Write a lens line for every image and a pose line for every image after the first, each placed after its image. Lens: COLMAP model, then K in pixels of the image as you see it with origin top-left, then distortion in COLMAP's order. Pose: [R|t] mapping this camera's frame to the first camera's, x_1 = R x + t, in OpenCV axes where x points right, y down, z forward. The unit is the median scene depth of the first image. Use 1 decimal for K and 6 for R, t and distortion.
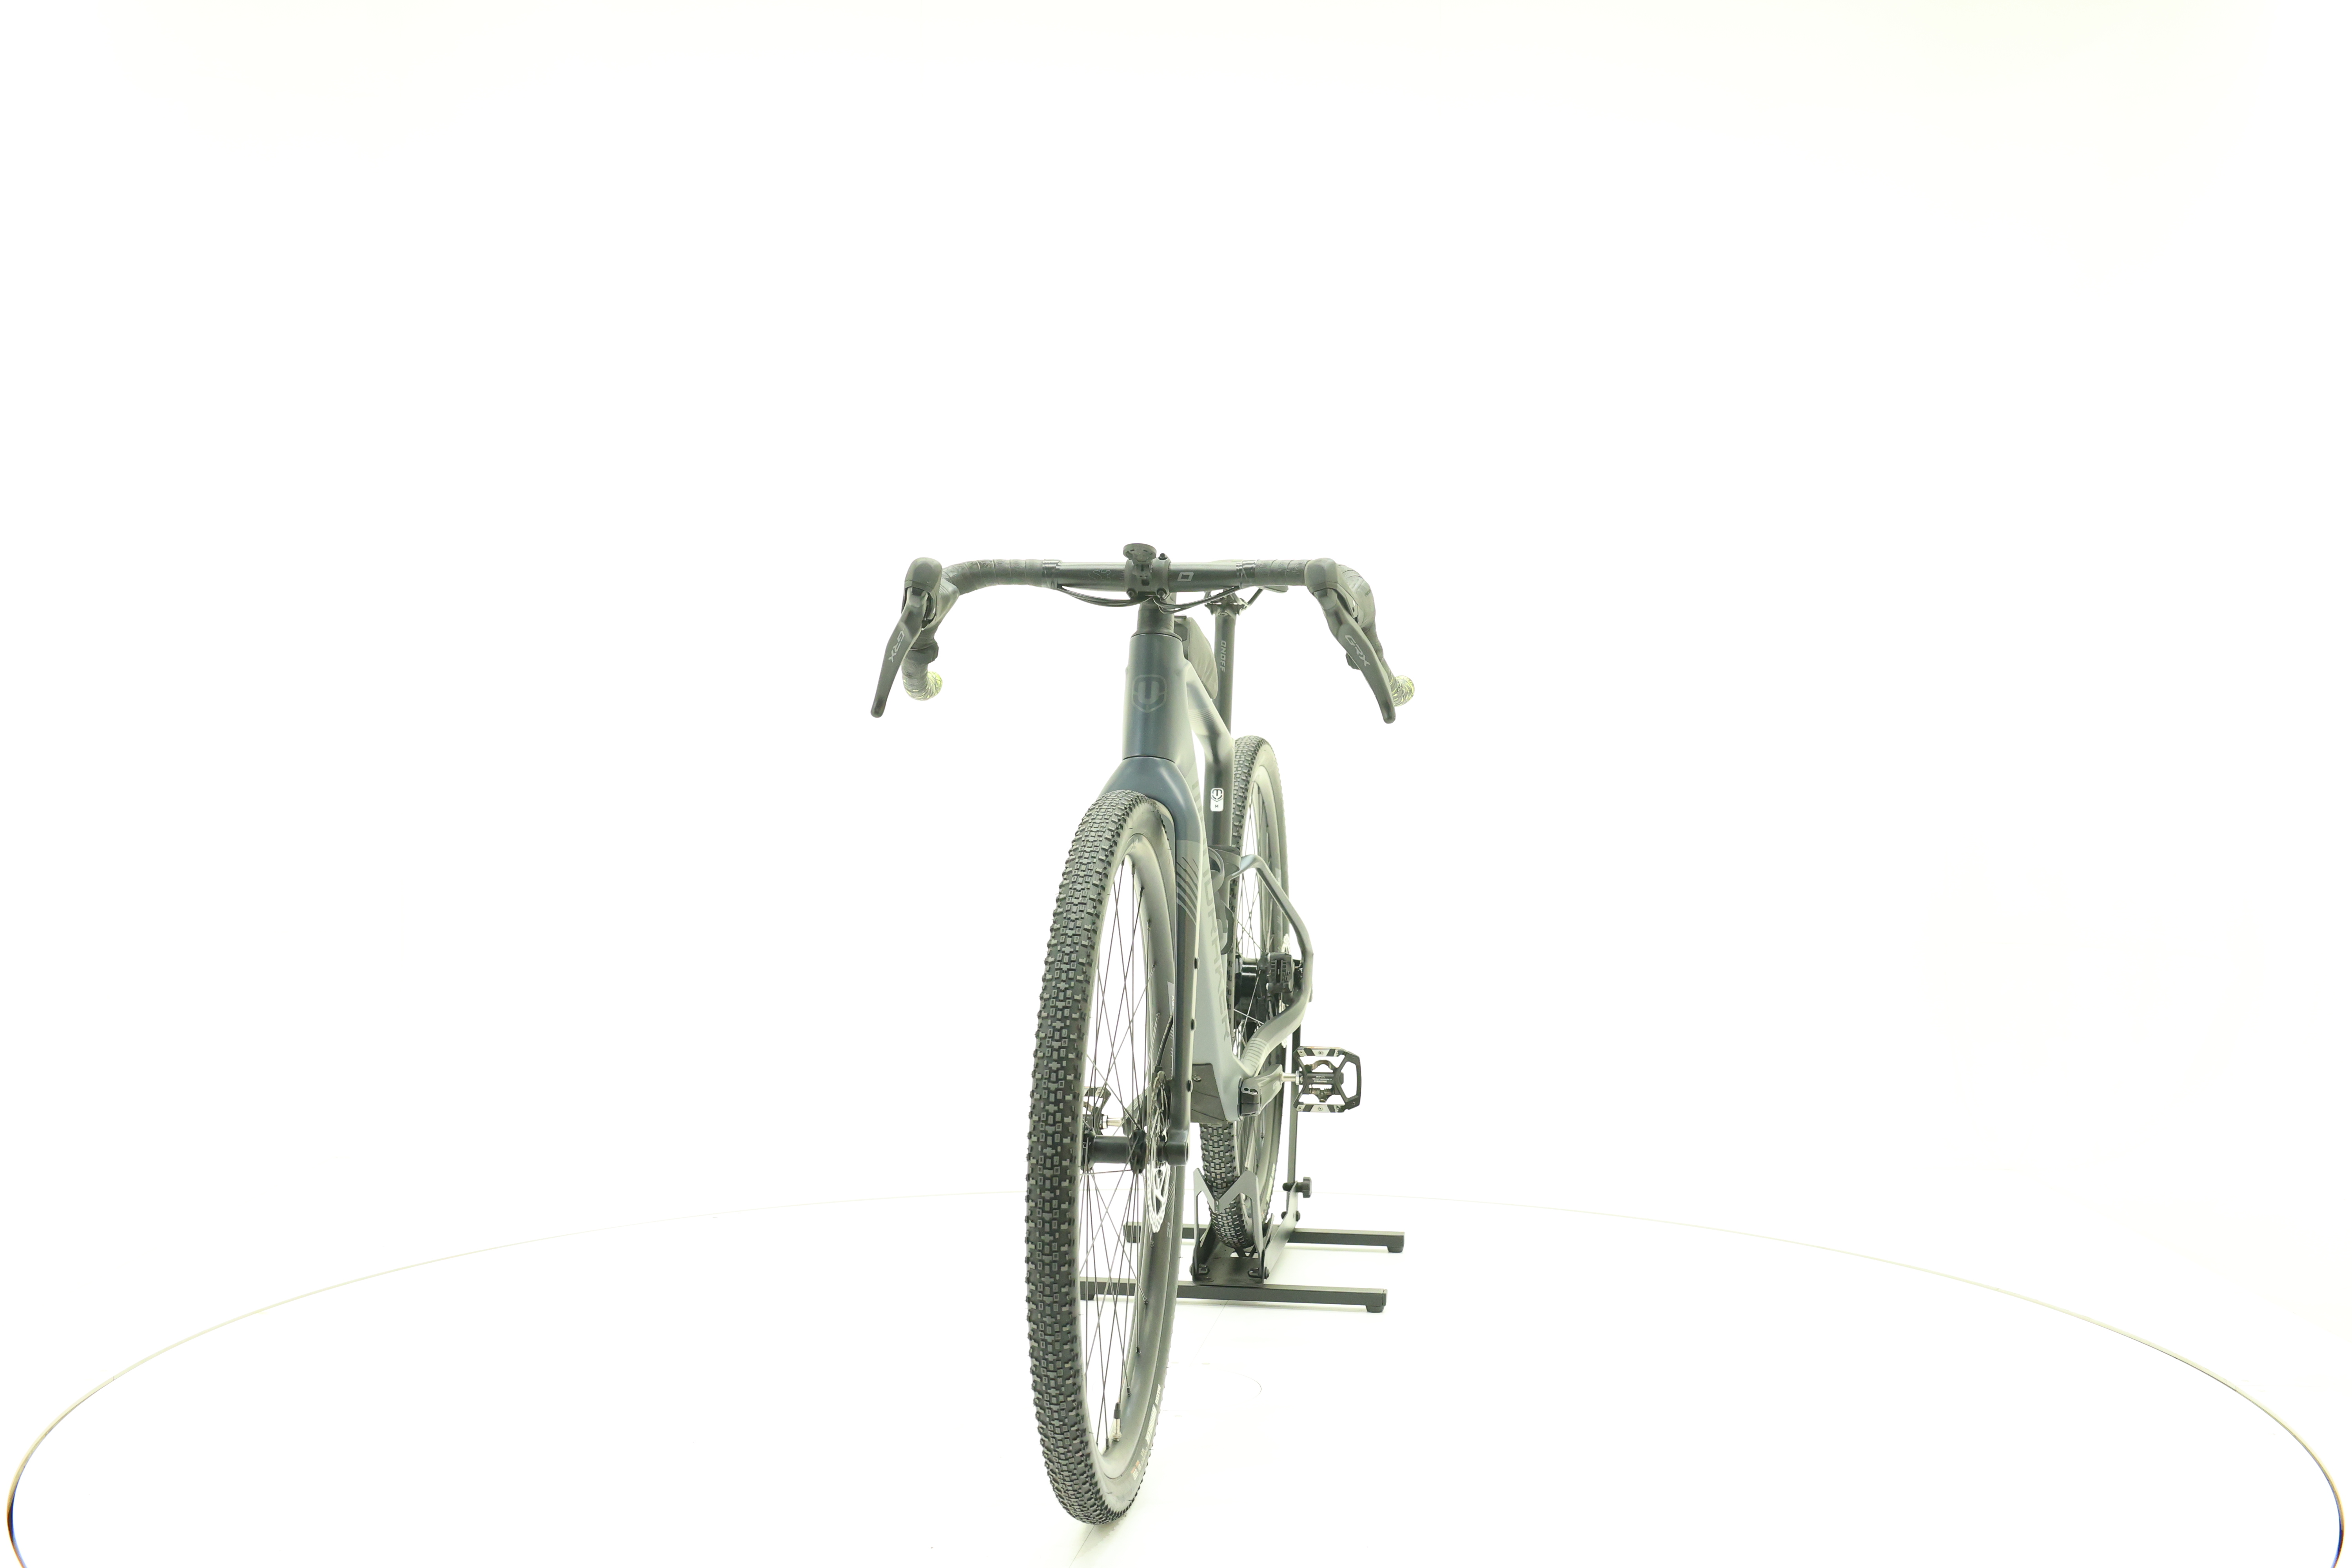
lens RADIAL K [[2535.5, 0, 1181.3], [0, 2535.5, 794.6], [0, 0, 1]] dist [0.002425, 0.000000]
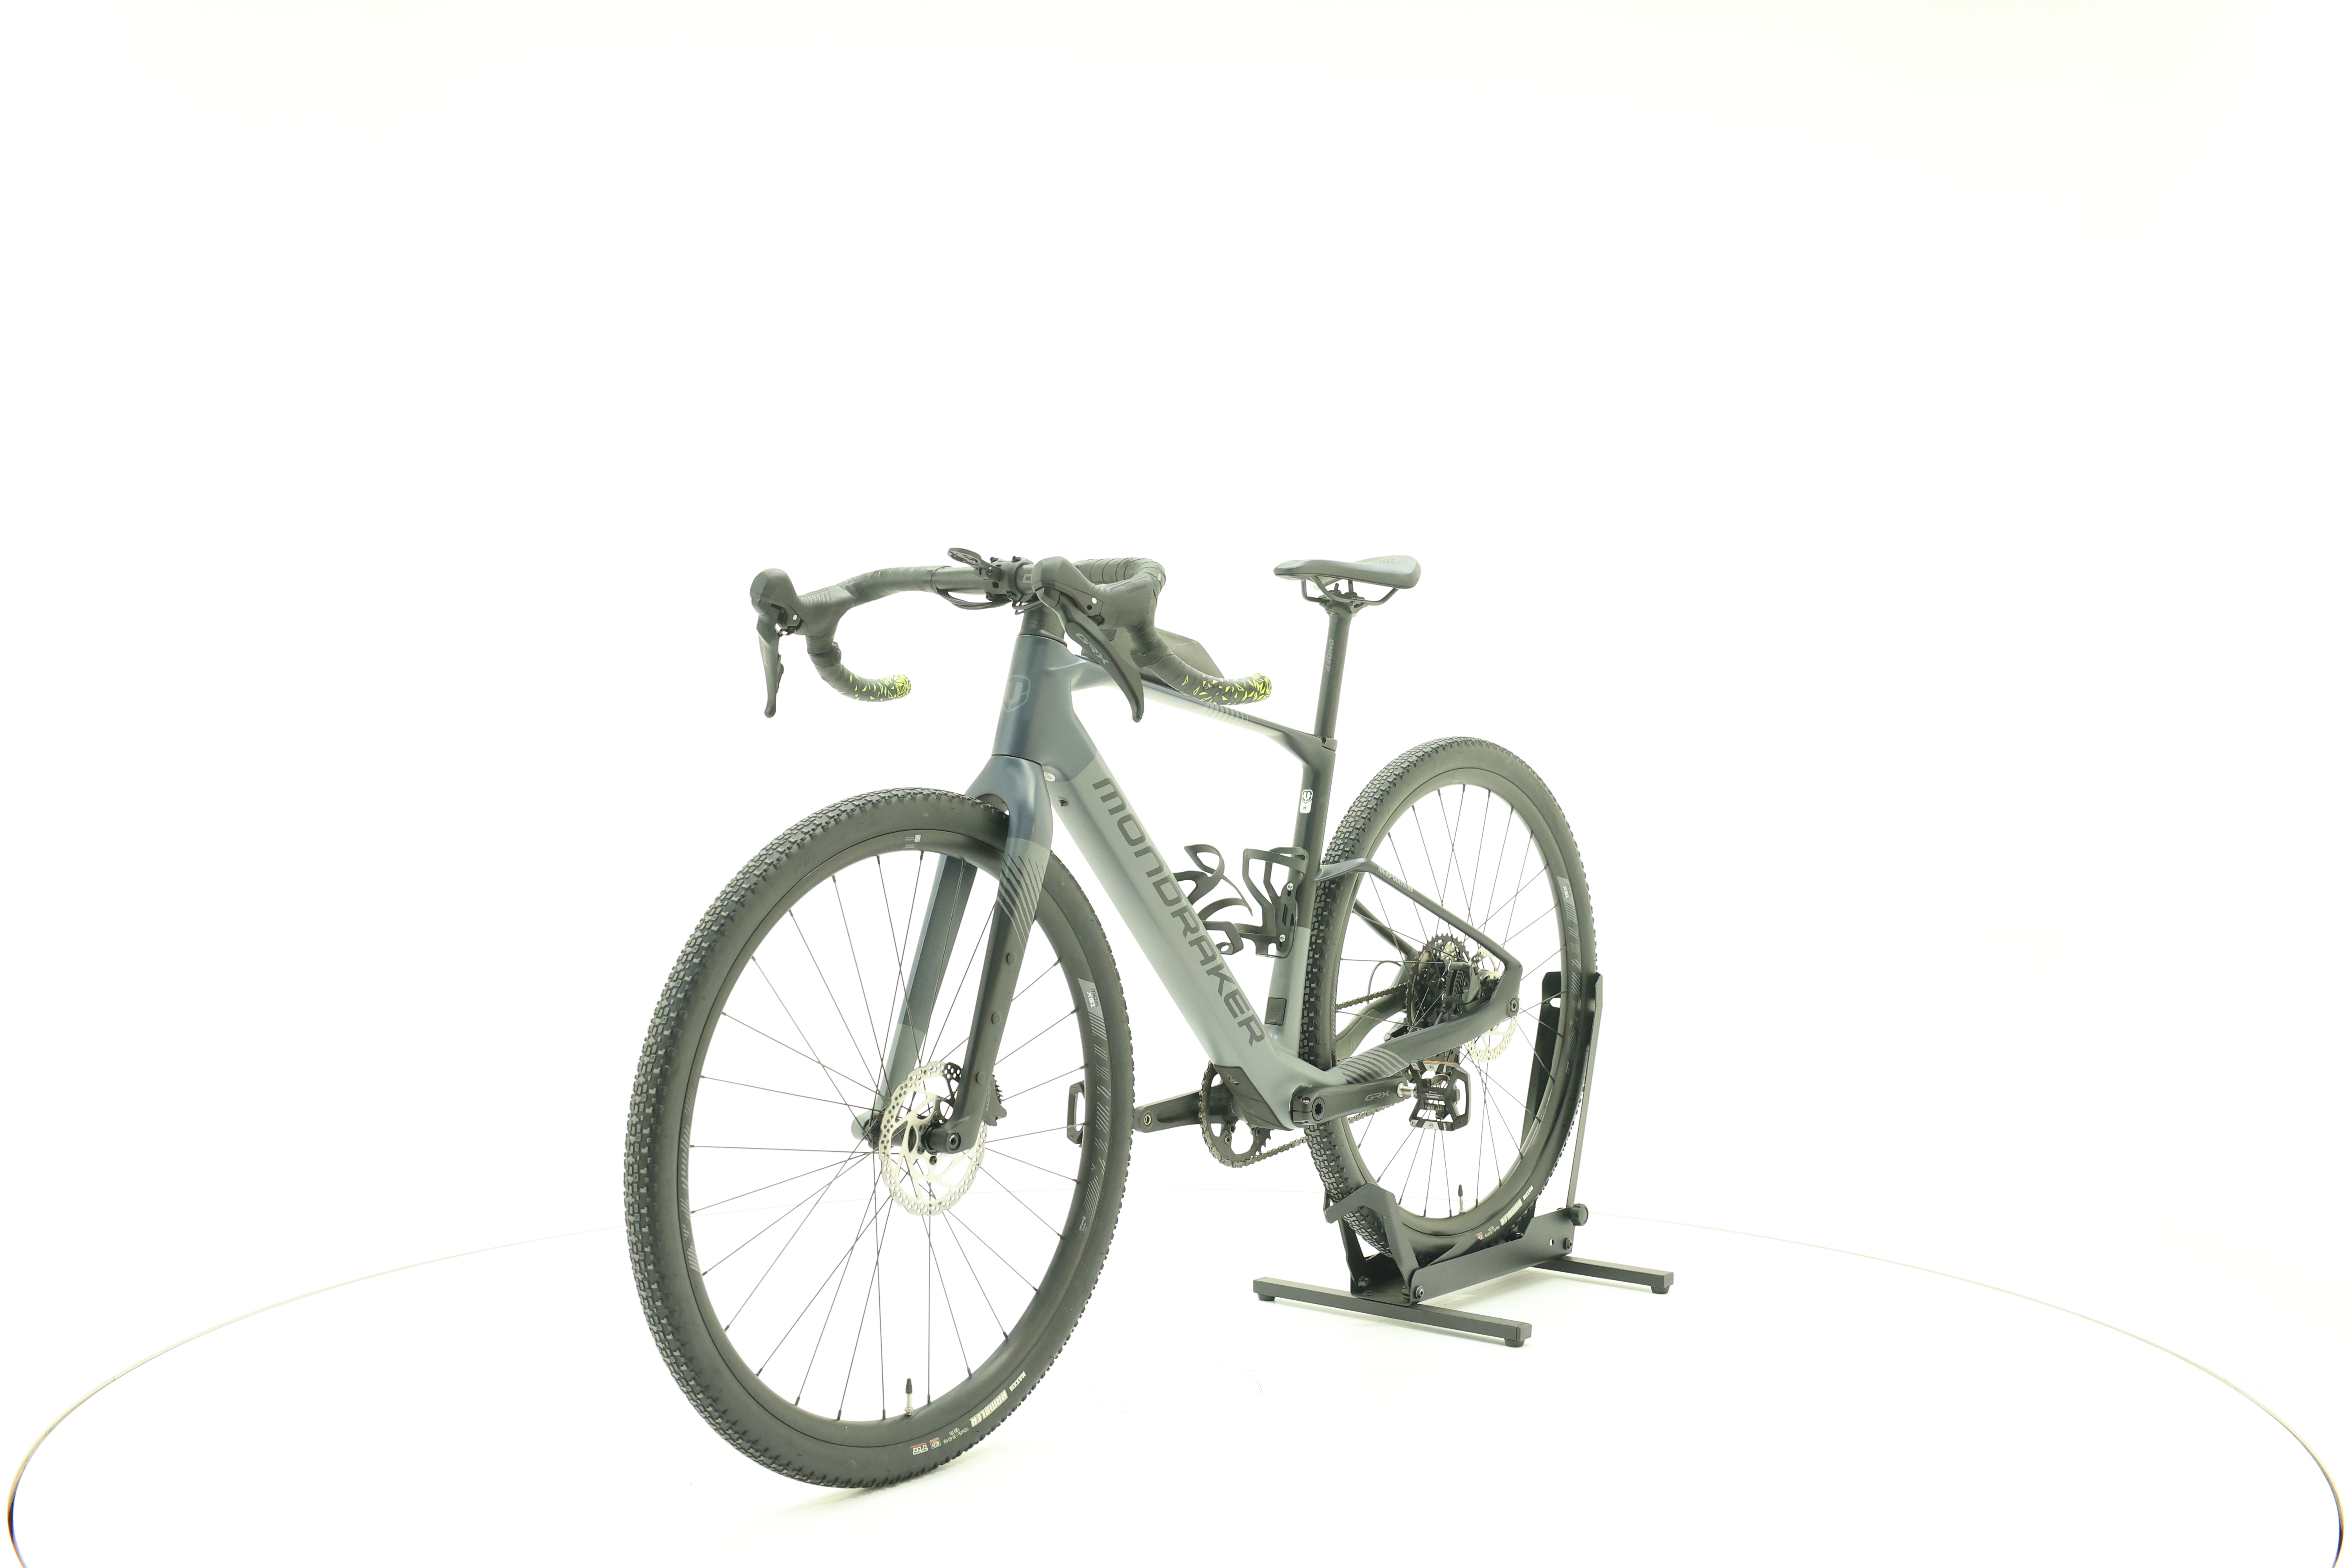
lens RADIAL K [[2535.5, 0, 1170.8], [0, 2535.5, 786.2], [0, 0, 1]] dist [0.002425, 0.000000]
pose [[0.864214, 0.010880, -0.503007, 0.555263], [-0.013771, 0.999903, -0.002032, -0.001354], [0.502936, 0.008683, 0.864280, 0.148763]]
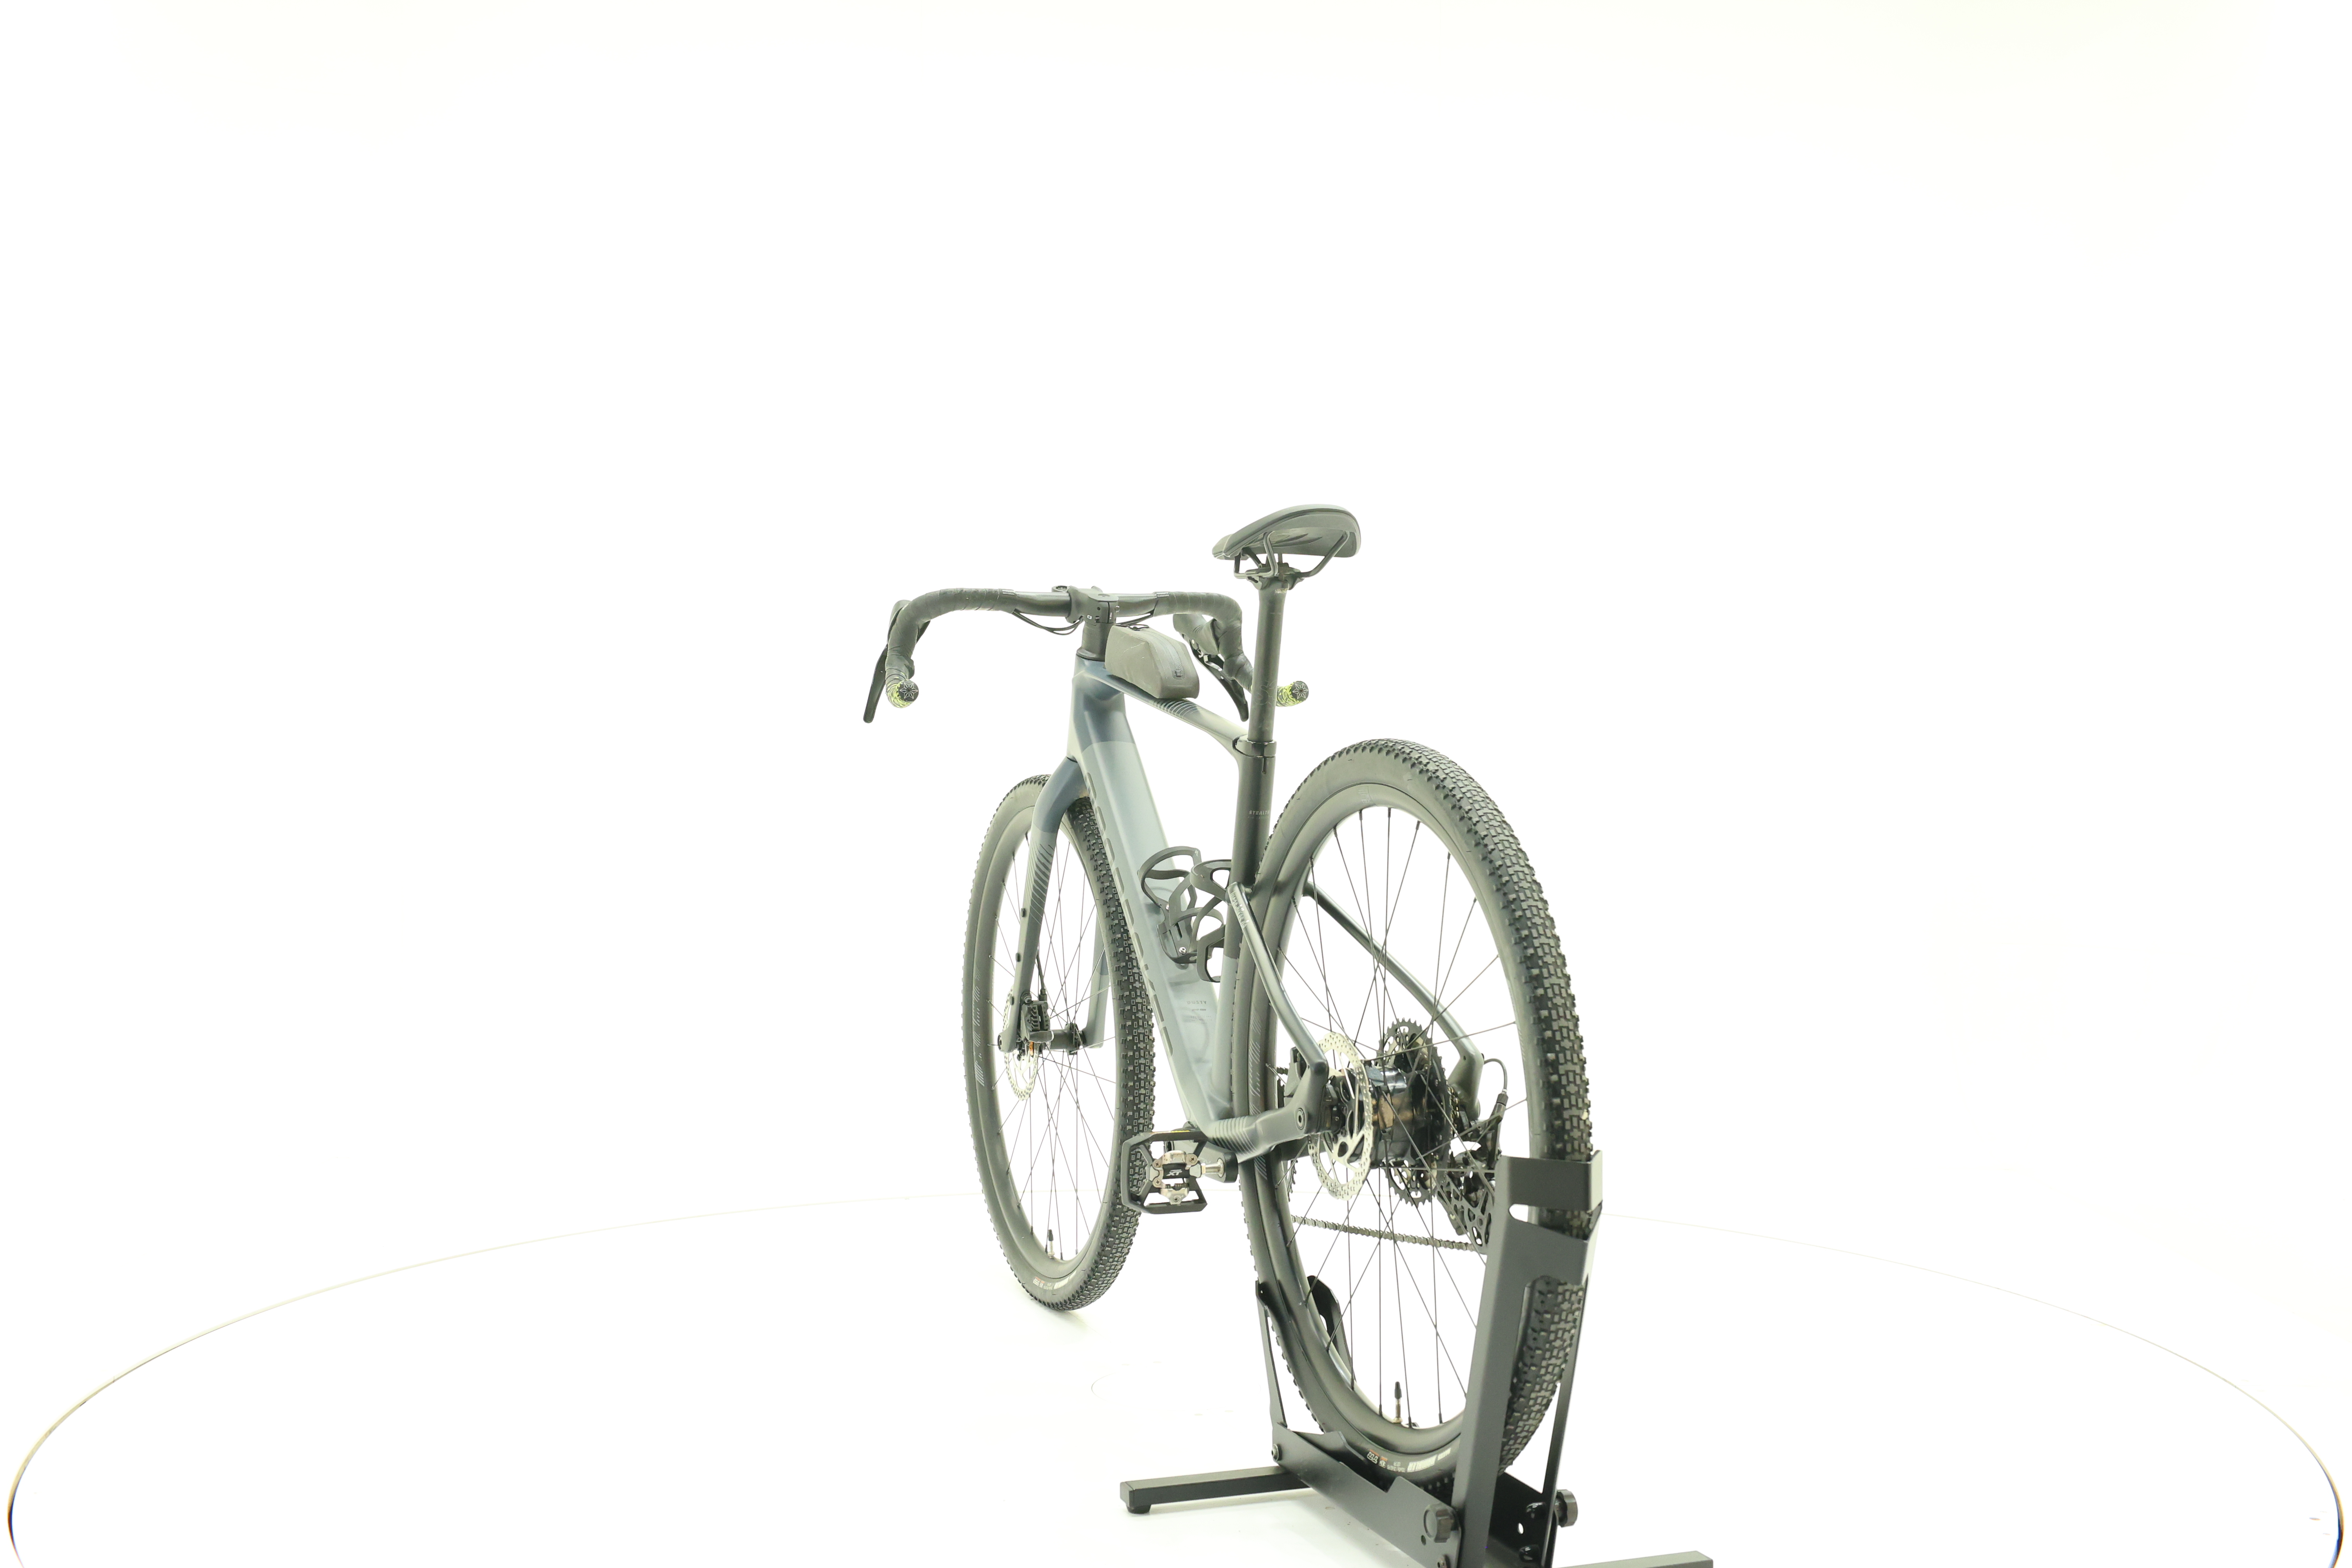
lens RADIAL K [[2535.5, 0, 1175.4], [0, 2535.5, 780.5], [0, 0, 1]] dist [0.002425, 0.000000]
pose [[-0.875269, 0.002664, -0.483629, 0.539226], [-0.020063, 0.998924, 0.041813, -0.052571], [0.483220, 0.046301, -0.874274, 2.082659]]
